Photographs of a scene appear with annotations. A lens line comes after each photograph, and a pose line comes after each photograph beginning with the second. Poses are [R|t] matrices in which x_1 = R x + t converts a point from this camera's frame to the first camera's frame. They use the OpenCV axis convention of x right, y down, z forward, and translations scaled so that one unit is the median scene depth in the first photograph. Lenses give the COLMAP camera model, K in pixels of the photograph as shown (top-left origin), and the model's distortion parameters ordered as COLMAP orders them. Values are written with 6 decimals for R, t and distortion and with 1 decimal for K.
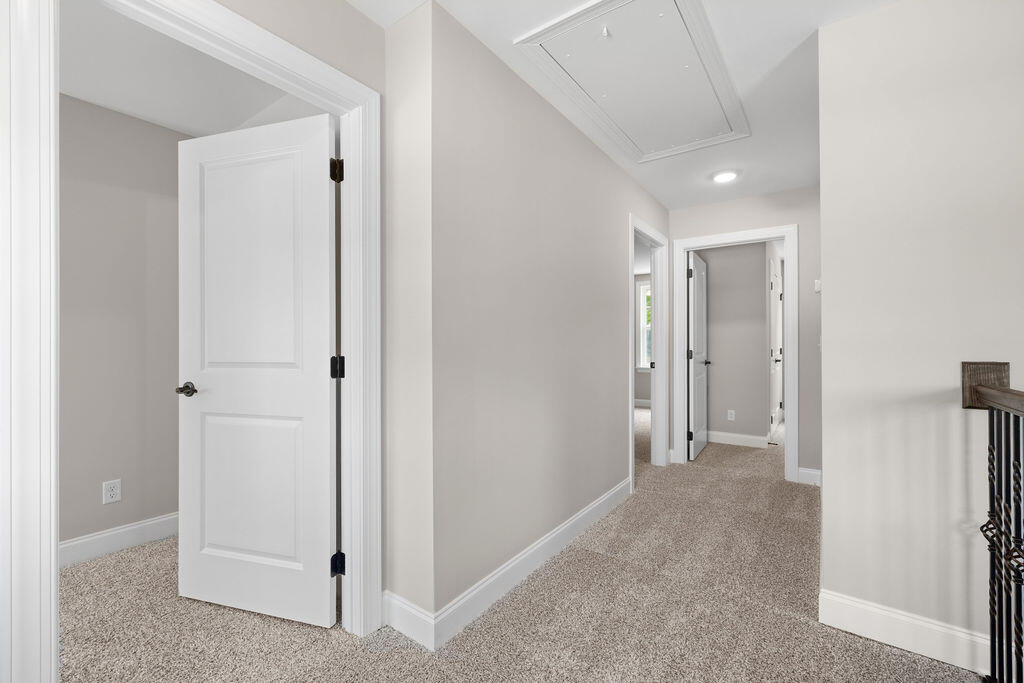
lens RADIAL K [[432.5, 0, 511.3], [0, 432.5, 345.6], [0, 0, 1]] dist [0.004319, 0.000562]
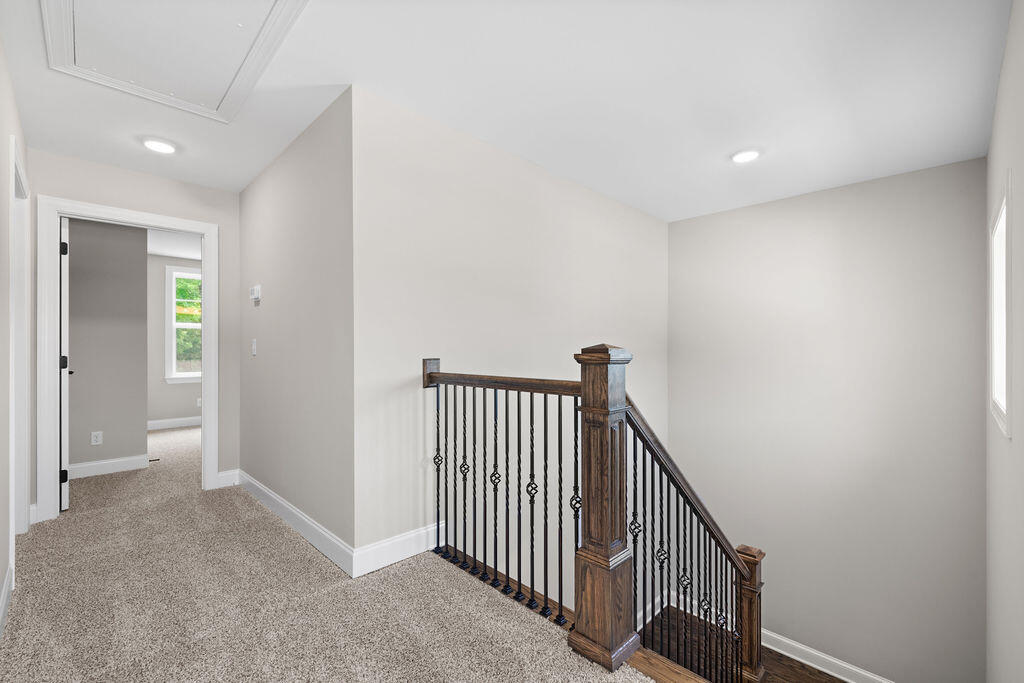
lens RADIAL K [[432.5, 0, 512.3], [0, 432.5, 345.3], [0, 0, 1]] dist [0.004319, 0.000562]
pose [[0.154573, 0.010823, 0.987922, -0.276184], [-0.001503, 0.999941, -0.010719, 0.002146], [-0.987980, 0.000172, 0.154580, 0.251442]]
